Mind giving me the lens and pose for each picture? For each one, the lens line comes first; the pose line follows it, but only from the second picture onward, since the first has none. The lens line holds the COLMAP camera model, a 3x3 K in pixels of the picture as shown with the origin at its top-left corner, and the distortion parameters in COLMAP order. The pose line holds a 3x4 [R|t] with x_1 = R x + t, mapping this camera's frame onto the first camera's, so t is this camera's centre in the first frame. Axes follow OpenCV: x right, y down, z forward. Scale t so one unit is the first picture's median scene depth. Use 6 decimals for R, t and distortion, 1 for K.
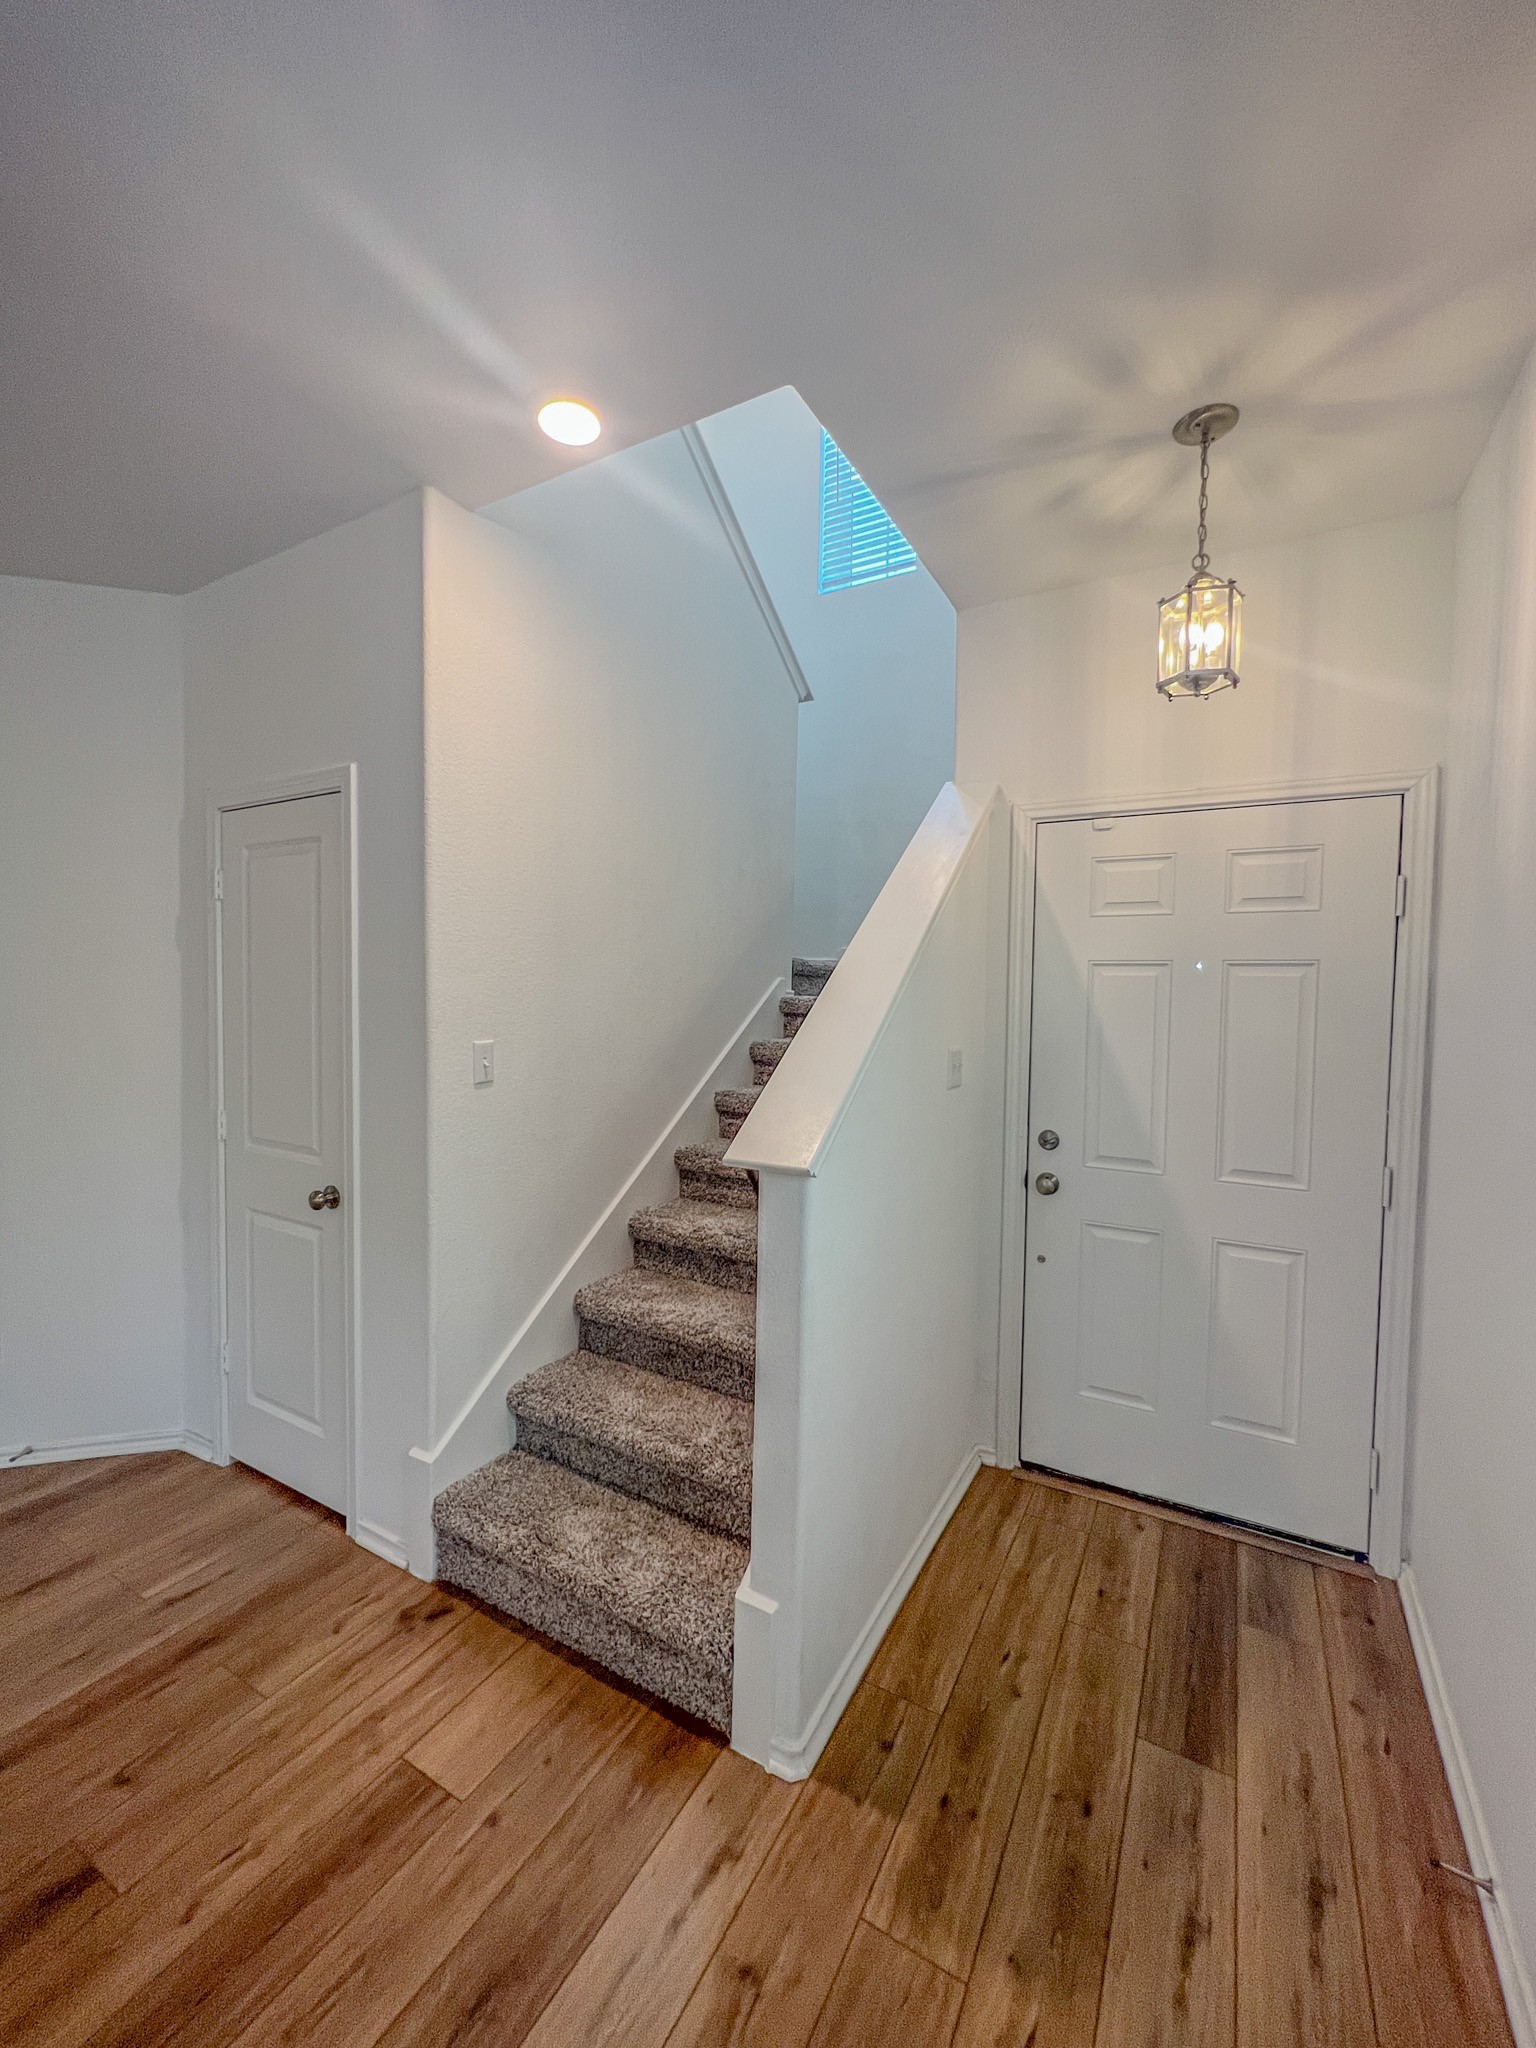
lens RADIAL K [[824.9, 0, 771.6], [0, 824.9, 1021.5], [0, 0, 1]] dist [0.006932, -0.001169]
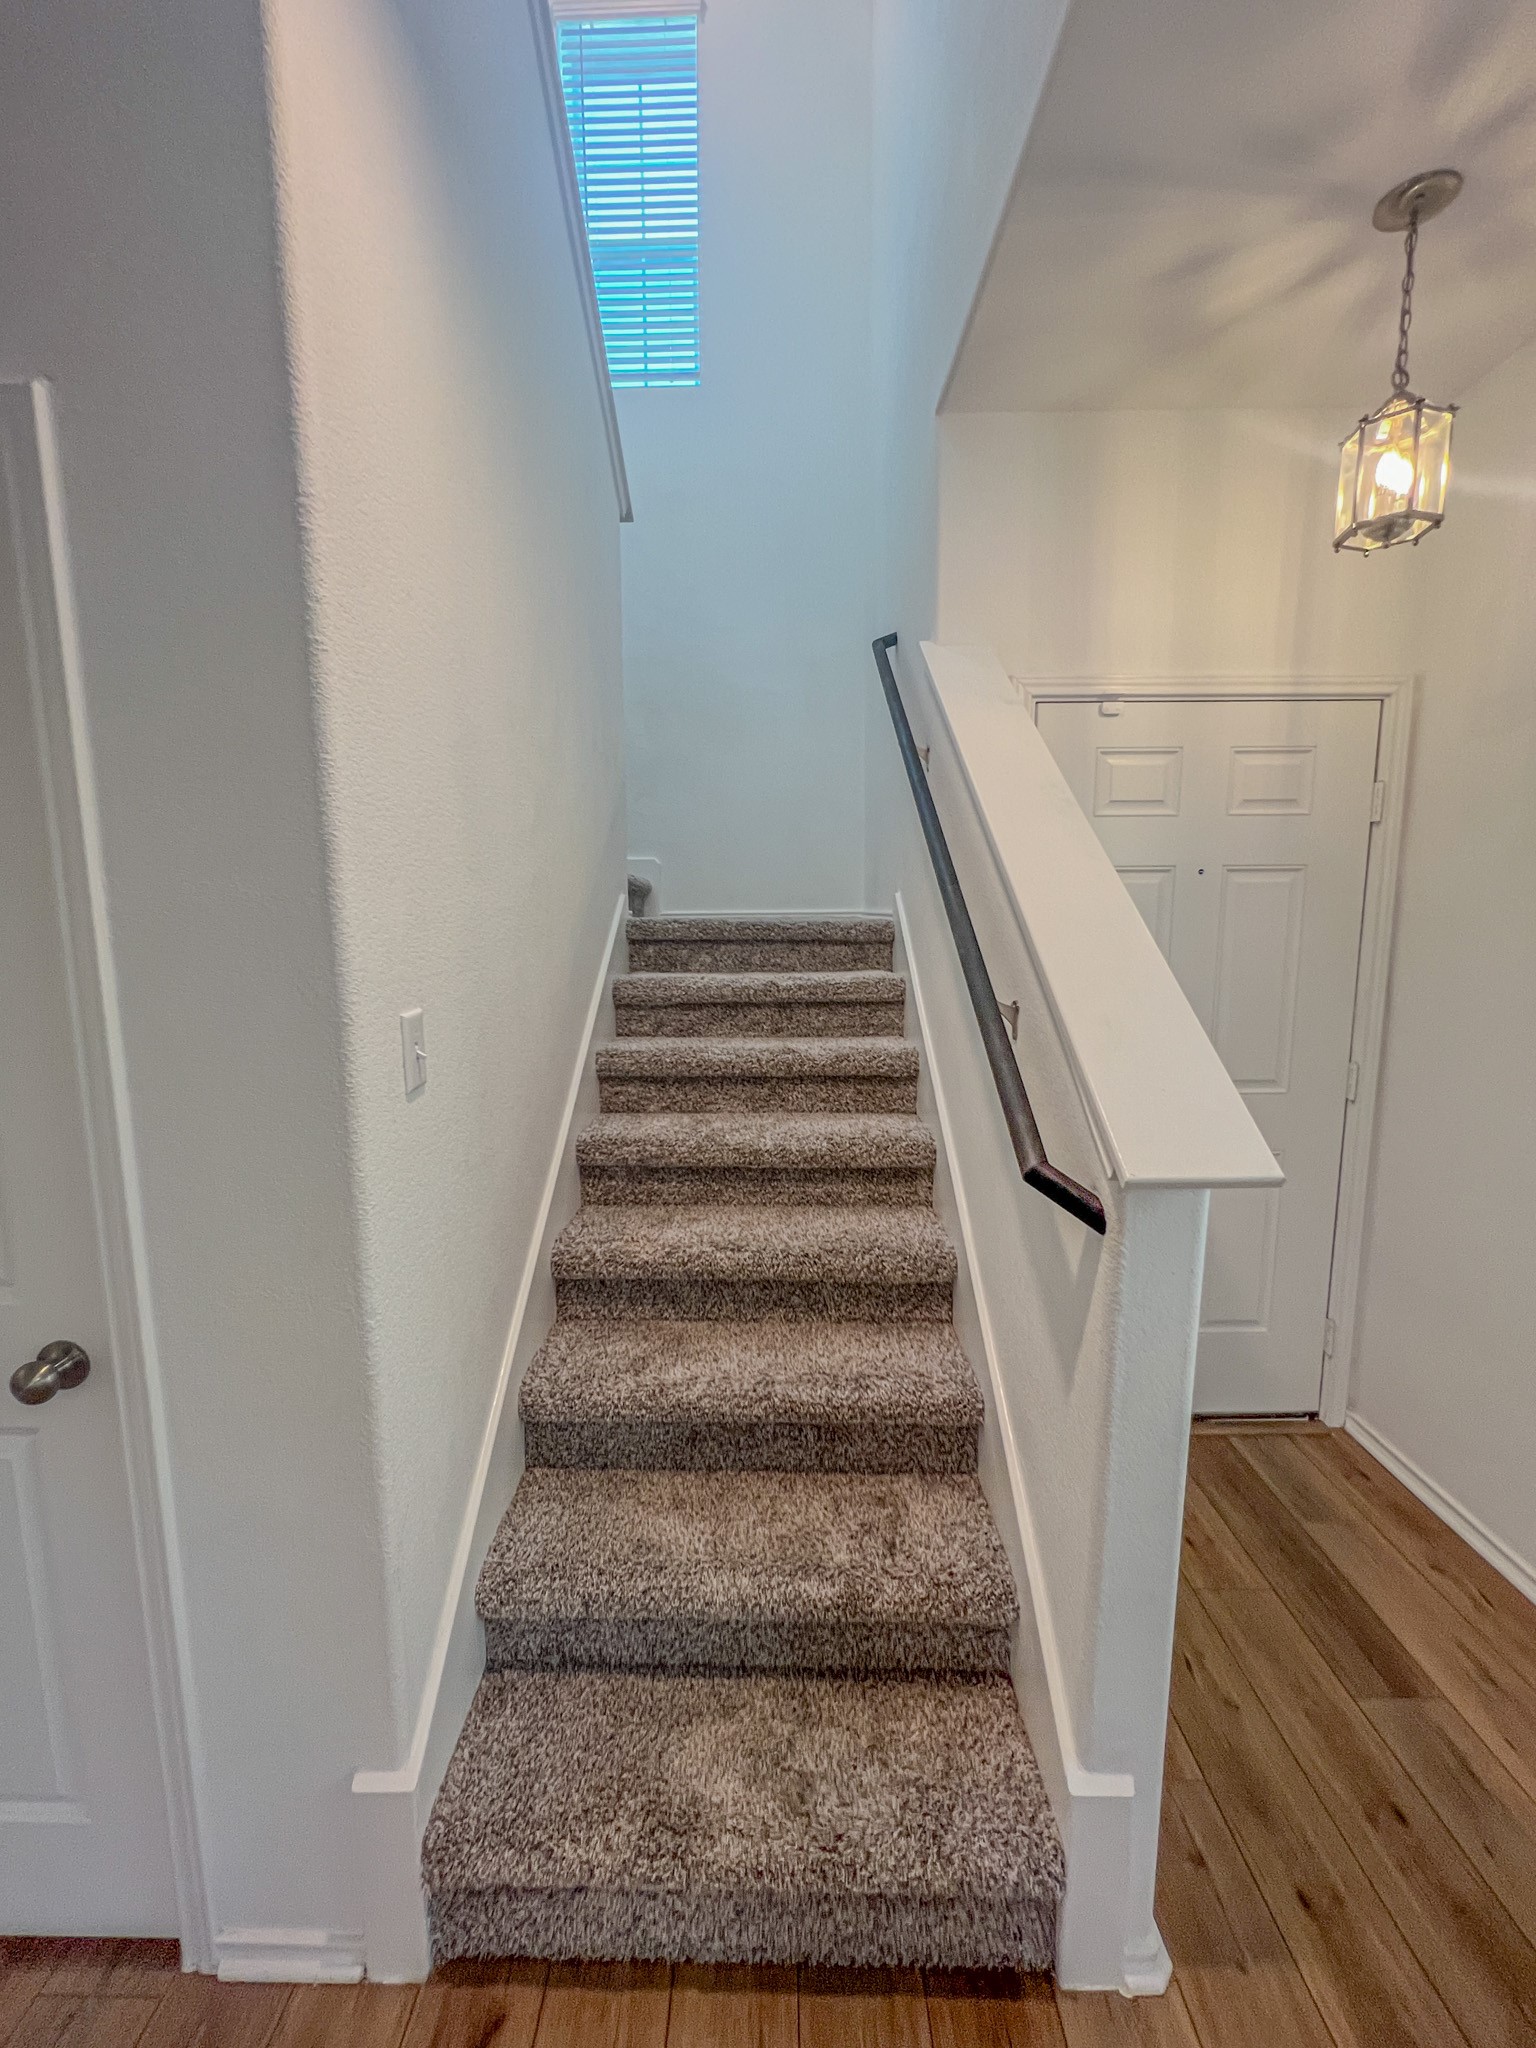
lens RADIAL K [[824.9, 0, 756.9], [0, 824.9, 1019.3], [0, 0, 1]] dist [0.006932, -0.001169]
pose [[0.878144, -0.083383, 0.471073, -0.409948], [0.039761, 0.994007, 0.101825, -0.017155], [-0.476741, -0.070687, 0.876197, 0.428418]]
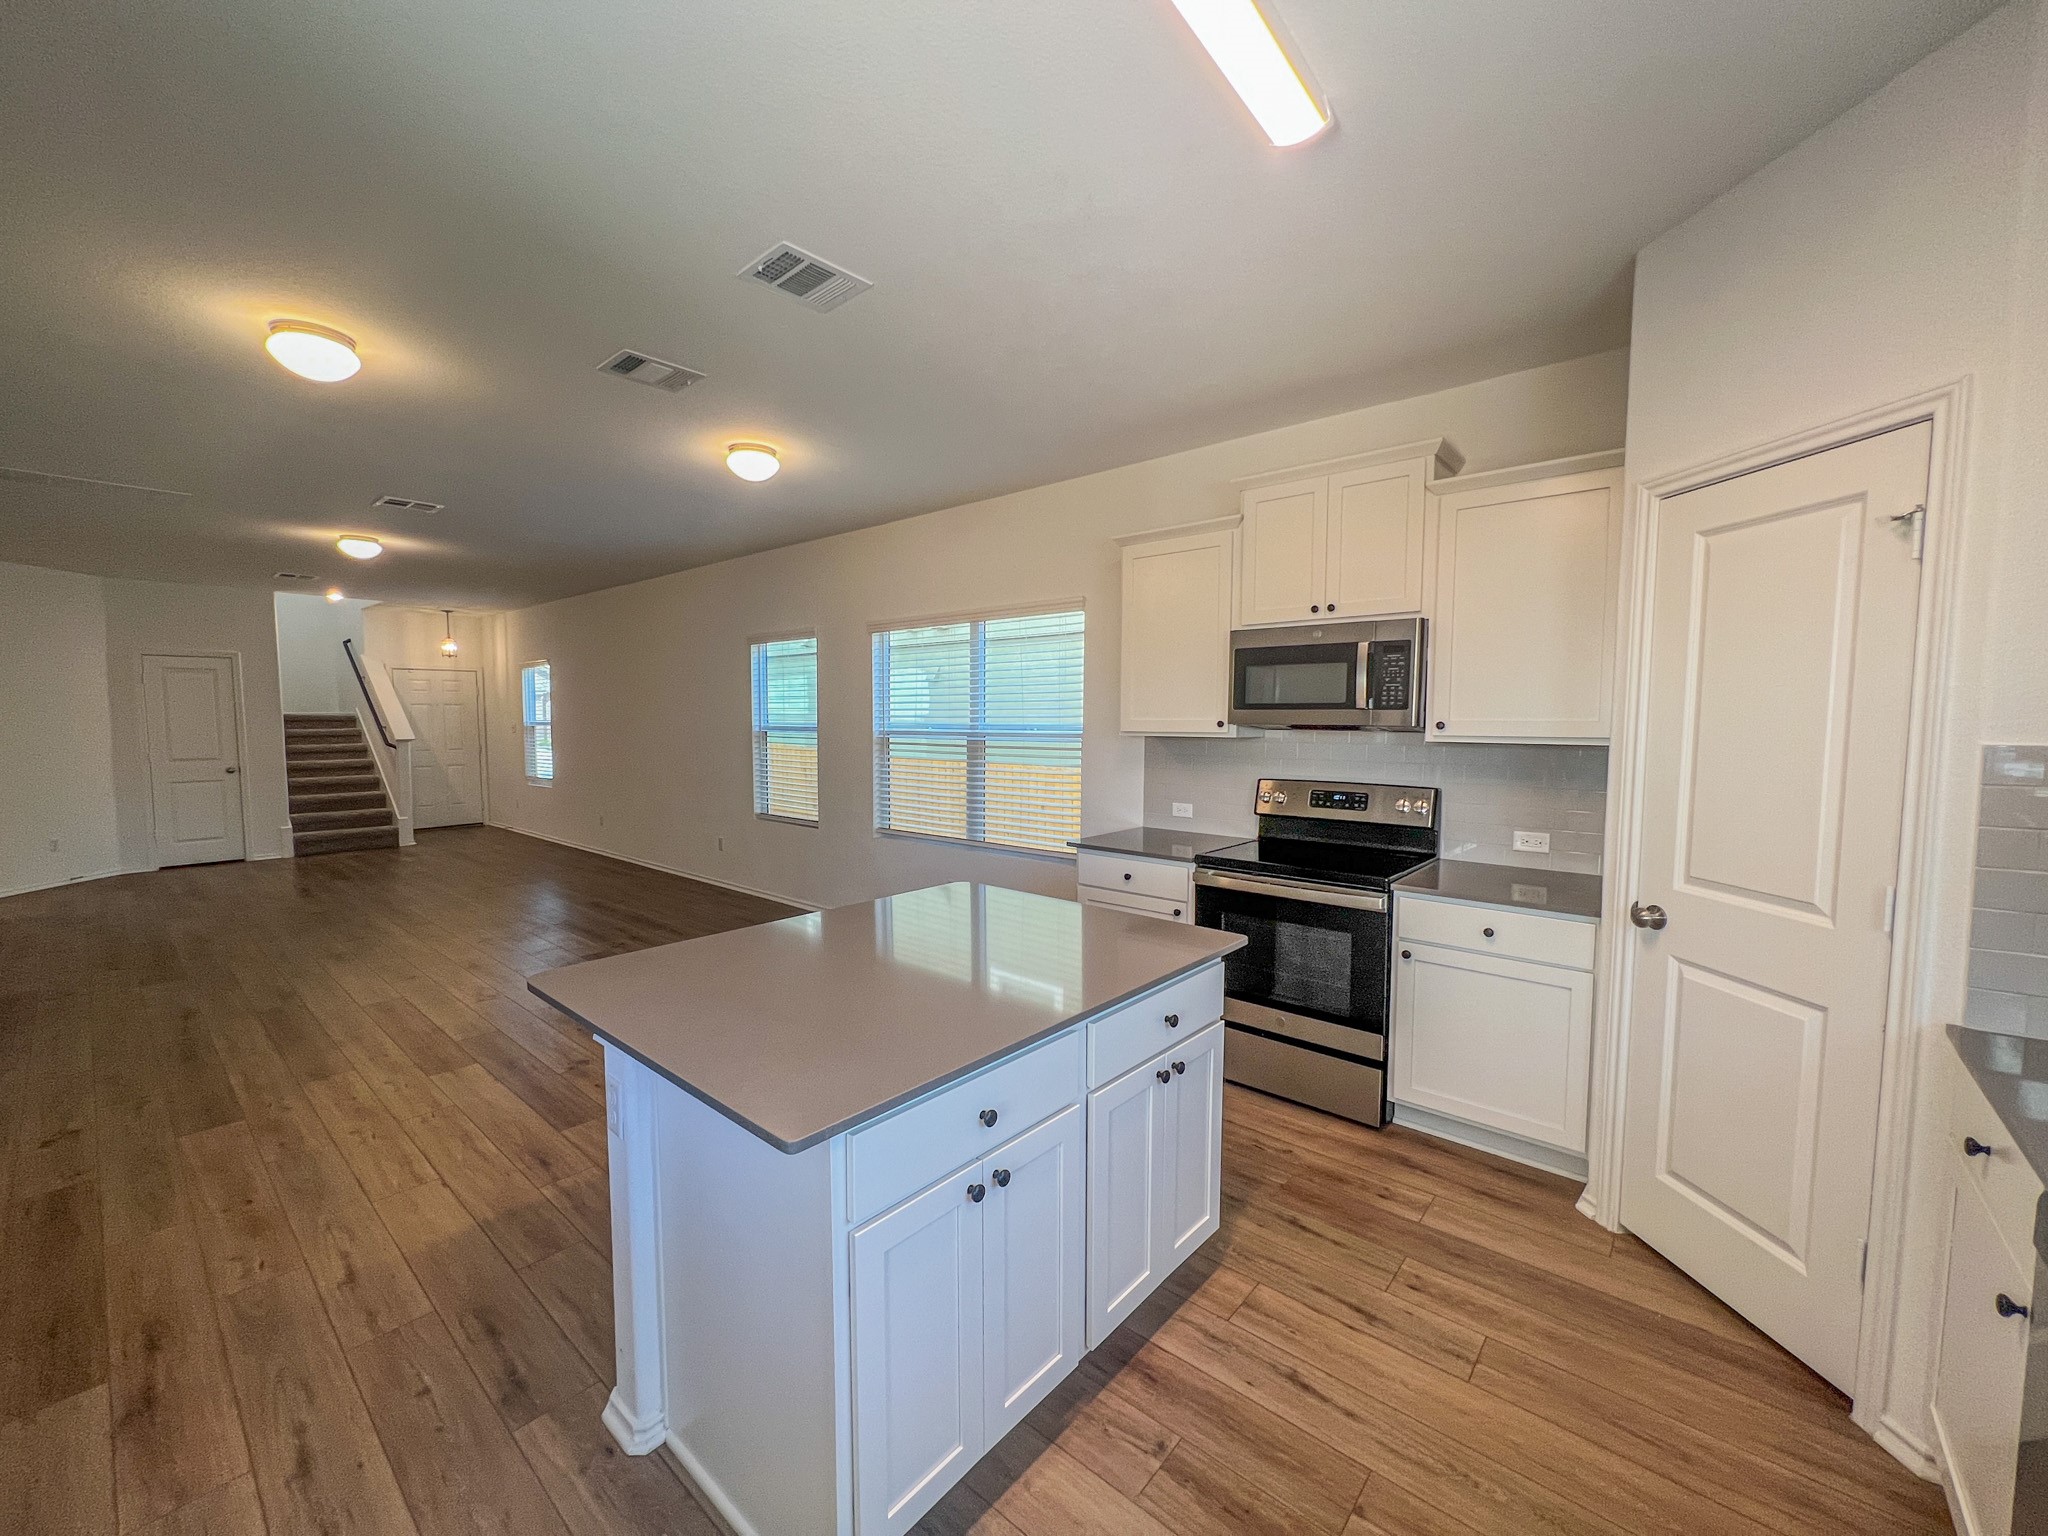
lens RADIAL K [[824.9, 0, 1022.0], [0, 824.9, 770.0], [0, 0, 1]] dist [0.006932, -0.001169]
pose [[0.194550, -0.084962, 0.977206, -3.486226], [0.048033, 0.995872, 0.077022, 0.100638], [-0.979716, 0.031953, 0.197828, -3.162433]]
